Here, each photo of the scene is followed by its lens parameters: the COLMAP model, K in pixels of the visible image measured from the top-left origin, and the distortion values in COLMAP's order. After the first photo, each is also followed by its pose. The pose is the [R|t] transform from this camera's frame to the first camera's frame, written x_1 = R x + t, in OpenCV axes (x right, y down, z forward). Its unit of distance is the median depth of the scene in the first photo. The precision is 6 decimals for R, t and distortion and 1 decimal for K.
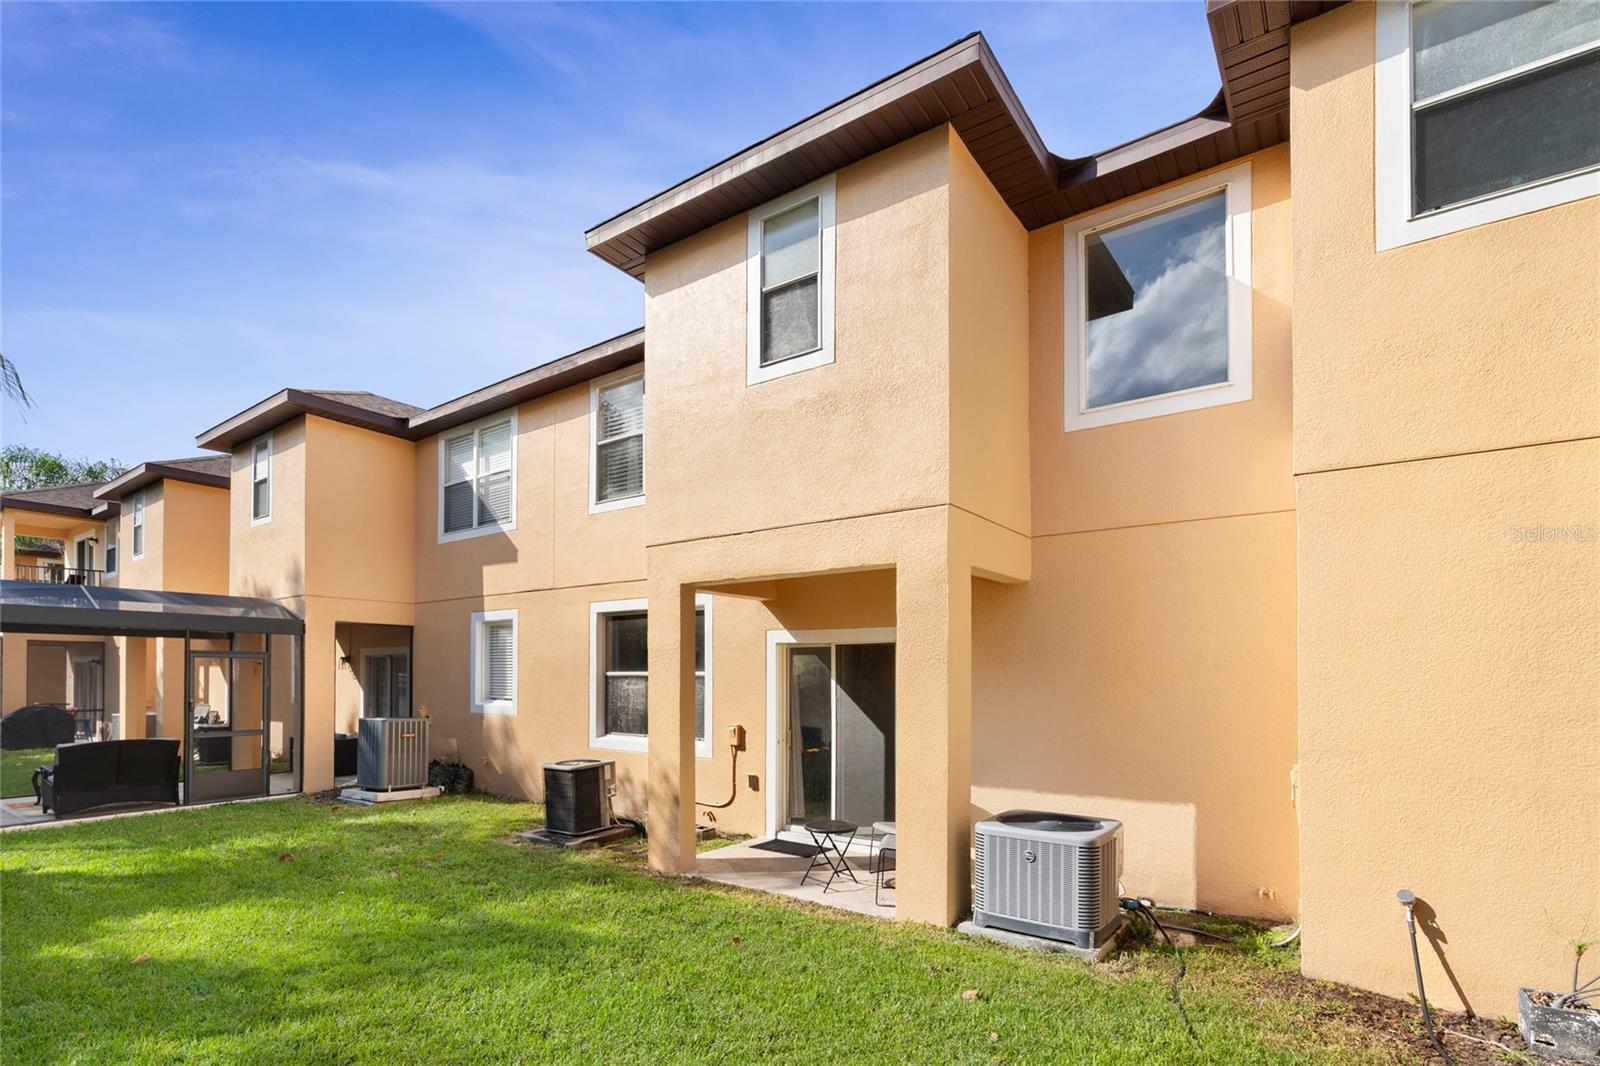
lens RADIAL K [[737.9, 0, 838.3], [0, 737.9, 524.0], [0, 0, 1]] dist [-0.000285, -0.000076]
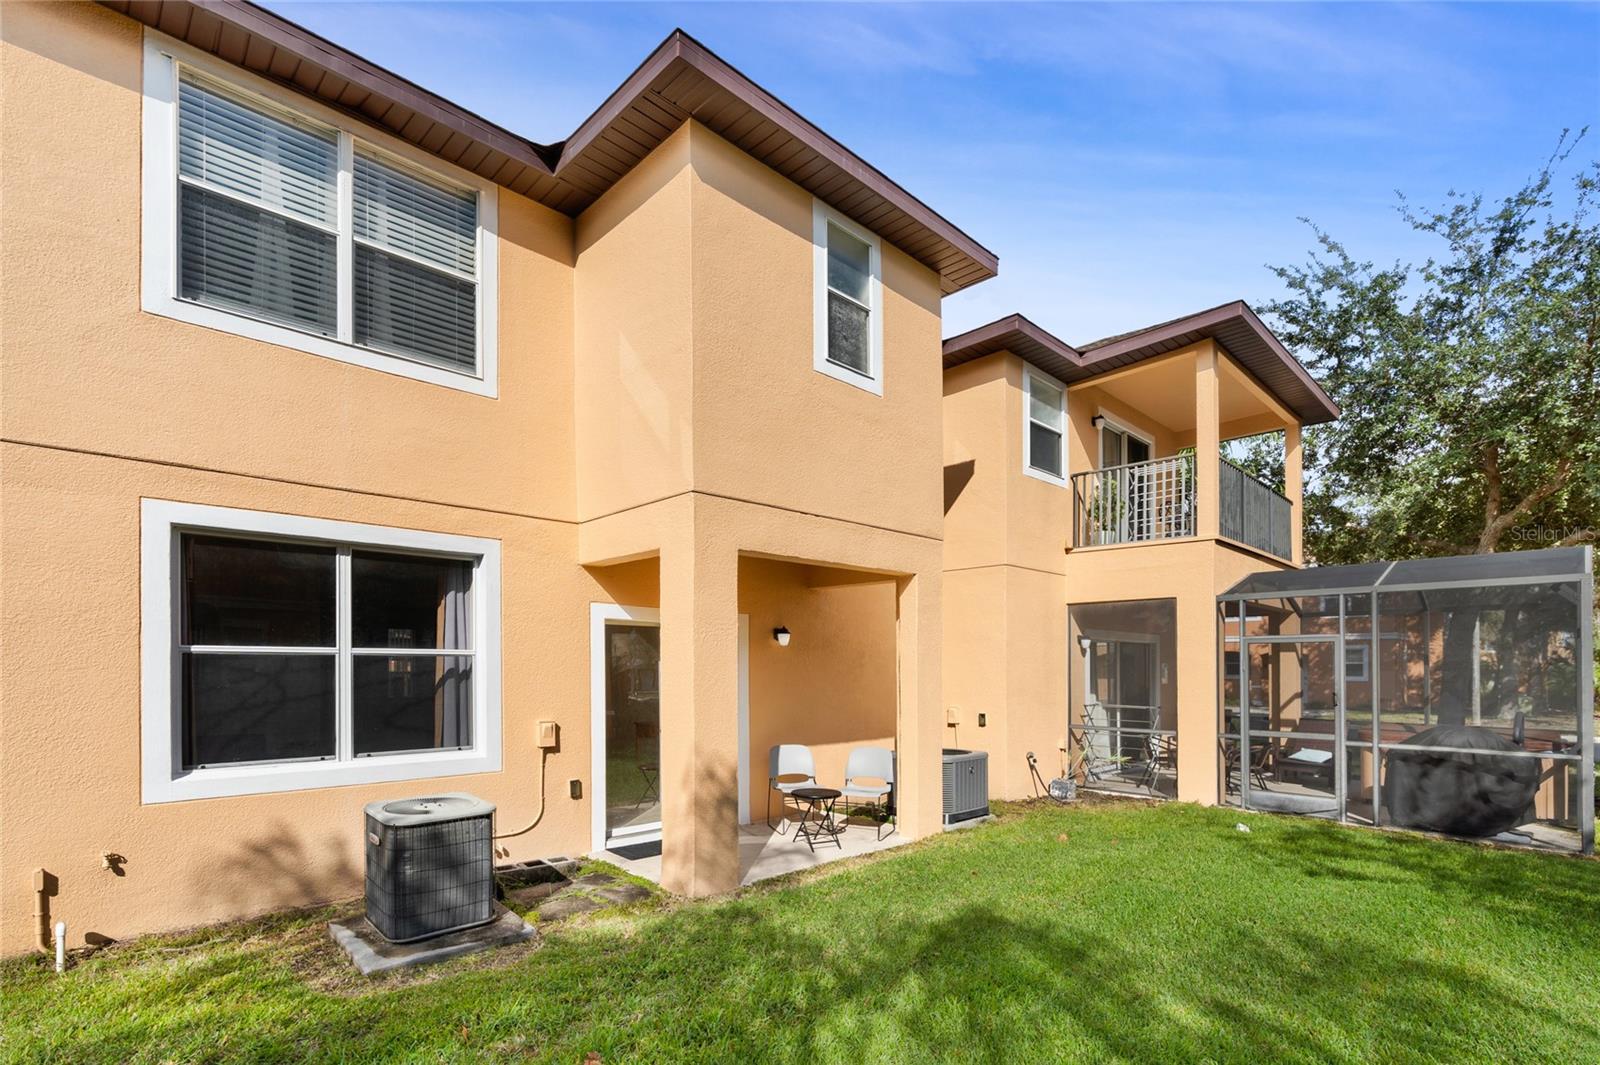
lens RADIAL K [[737.9, 0, 838.3], [0, 737.9, 523.5], [0, 0, 1]] dist [-0.000285, -0.000076]
pose [[0.179015, 0.186869, 0.965937, -0.854696], [-0.199463, 0.968301, -0.150360, 0.125994], [-0.963415, -0.165752, 0.210614, 0.569485]]
